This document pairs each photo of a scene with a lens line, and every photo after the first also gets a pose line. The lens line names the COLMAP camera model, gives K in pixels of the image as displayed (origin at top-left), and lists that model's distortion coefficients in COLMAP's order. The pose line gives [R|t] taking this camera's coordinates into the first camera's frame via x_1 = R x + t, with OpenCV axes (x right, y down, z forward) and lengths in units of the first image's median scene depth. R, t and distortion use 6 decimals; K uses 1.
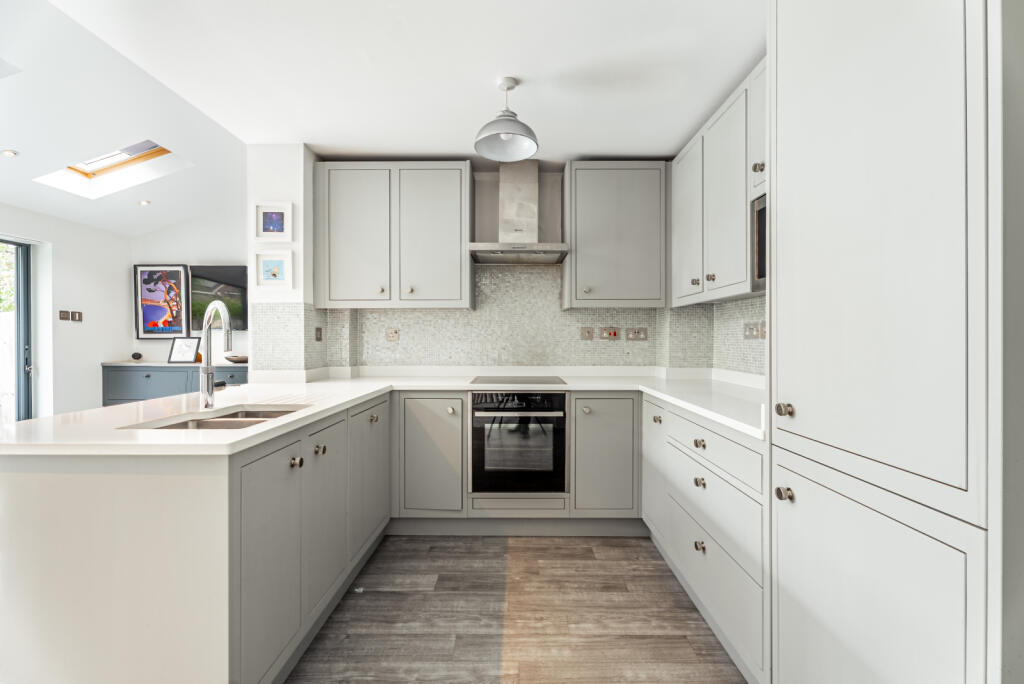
lens RADIAL K [[457.2, 0, 515.8], [0, 457.2, 342.1], [0, 0, 1]] dist [0.002332, -0.000361]
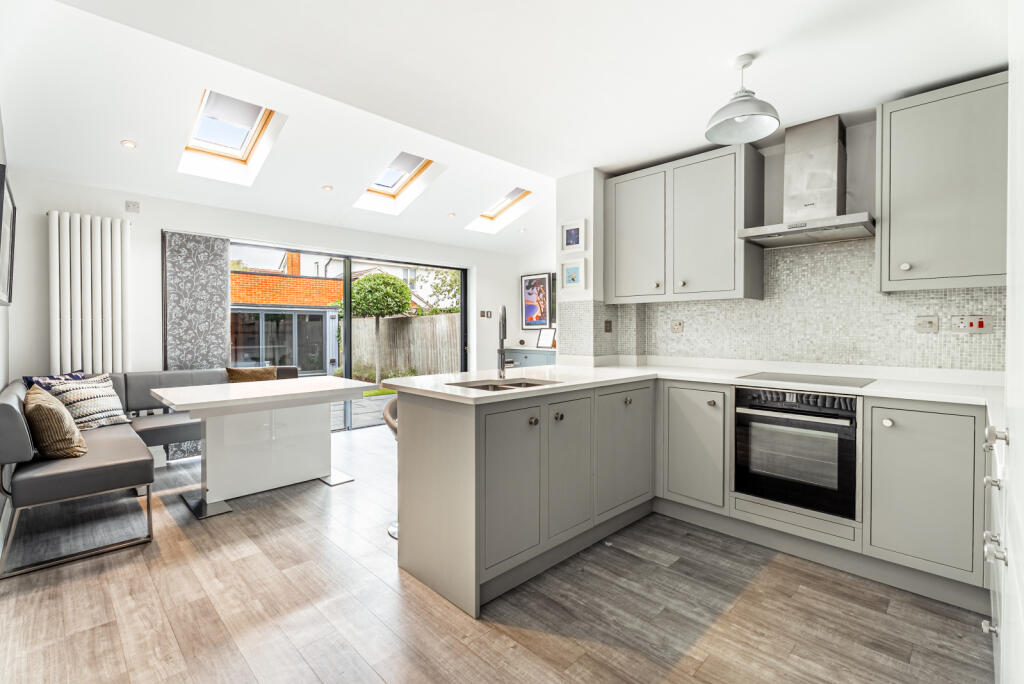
lens RADIAL K [[457.2, 0, 503.3], [0, 457.2, 336.6], [0, 0, 1]] dist [0.002332, -0.000361]
pose [[0.700909, 0.013992, -0.713113, 0.232946], [-0.007287, 0.999896, 0.012457, -0.003623], [0.713213, -0.003535, 0.700938, -0.014032]]
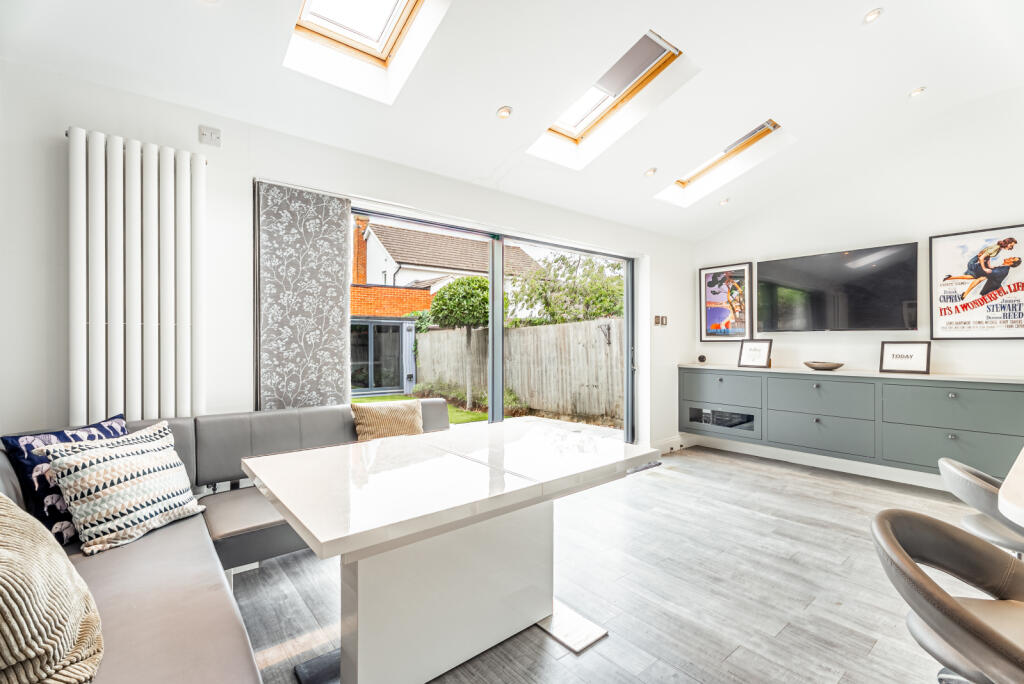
lens RADIAL K [[457.2, 0, 507.0], [0, 457.2, 342.1], [0, 0, 1]] dist [0.002332, -0.000361]
pose [[0.633469, 0.001560, -0.773767, -0.623449], [-0.006395, 0.999974, -0.003219, 0.000494], [0.773742, 0.006988, 0.633462, 0.057114]]
